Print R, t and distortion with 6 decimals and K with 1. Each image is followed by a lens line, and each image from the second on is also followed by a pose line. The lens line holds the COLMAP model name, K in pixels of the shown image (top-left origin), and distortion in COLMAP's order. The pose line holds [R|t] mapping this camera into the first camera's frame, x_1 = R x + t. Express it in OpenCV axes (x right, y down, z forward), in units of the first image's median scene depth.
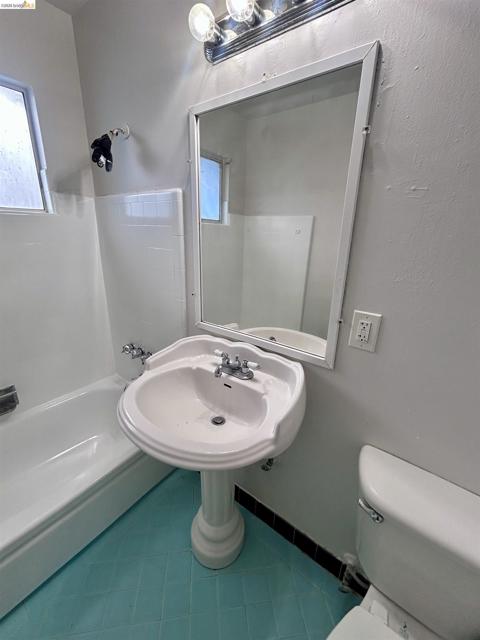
lens RADIAL K [[260.6, 0, 237.4], [0, 260.6, 317.7], [0, 0, 1]] dist [-0.000913, 0.000109]
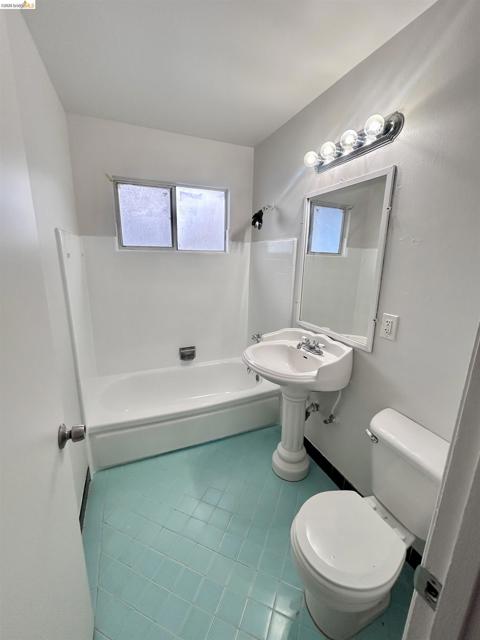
lens RADIAL K [[260.6, 0, 237.4], [0, 260.6, 317.7], [0, 0, 1]] dist [-0.000913, 0.000109]
pose [[0.862168, 0.104291, -0.495771, 0.348394], [-0.153848, 0.986267, -0.060076, 0.170018], [0.482697, 0.128069, 0.866373, -0.580860]]
